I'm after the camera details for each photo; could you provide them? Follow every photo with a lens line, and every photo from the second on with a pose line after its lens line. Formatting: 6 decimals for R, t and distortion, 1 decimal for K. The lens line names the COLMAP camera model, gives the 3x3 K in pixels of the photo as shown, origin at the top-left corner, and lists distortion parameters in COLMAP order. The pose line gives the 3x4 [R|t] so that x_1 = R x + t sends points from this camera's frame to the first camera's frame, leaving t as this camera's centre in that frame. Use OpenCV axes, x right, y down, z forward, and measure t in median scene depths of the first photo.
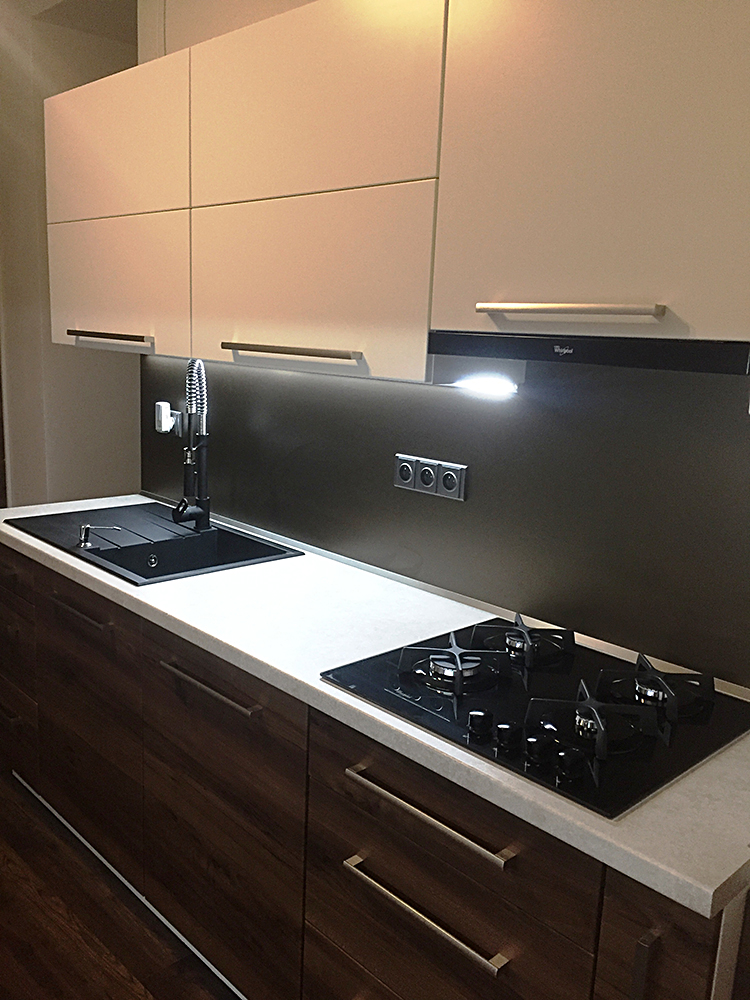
lens RADIAL K [[859.0, 0, 375.0], [0, 859.0, 500.0], [0, 0, 1]] dist [0.098513, -0.151223]
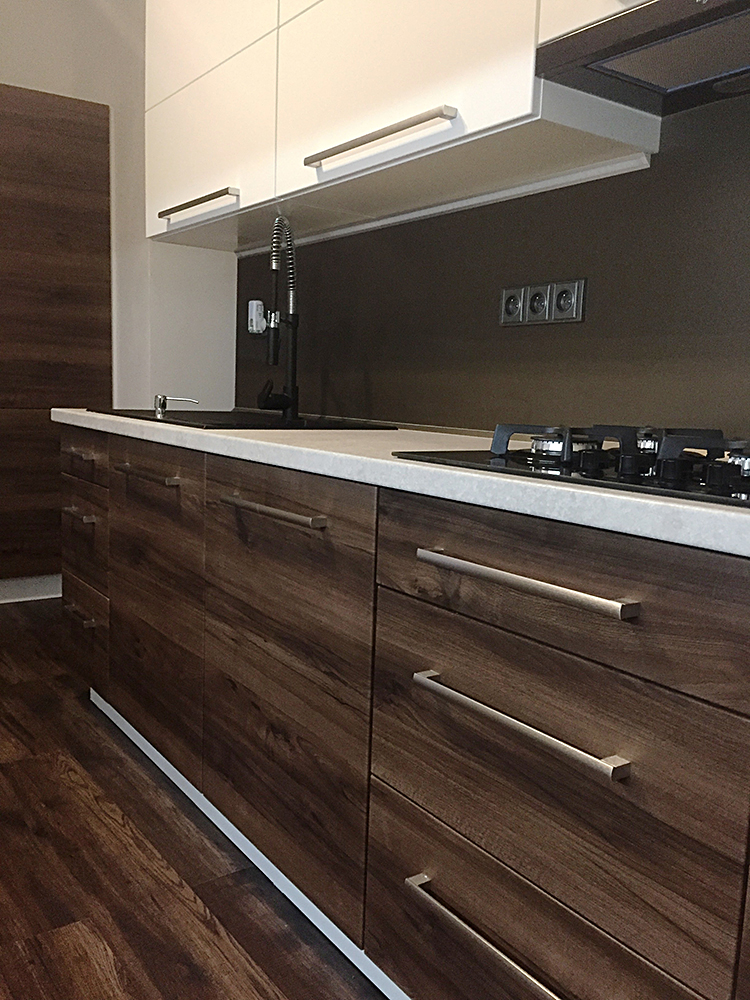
lens RADIAL K [[859.0, 0, 375.0], [0, 859.0, 500.0], [0, 0, 1]] dist [0.098513, -0.151223]
pose [[0.989119, 0.013107, -0.146530, 0.031509], [-0.023652, 0.997234, -0.070459, 0.241011], [0.145201, 0.073158, 0.986694, 0.163005]]
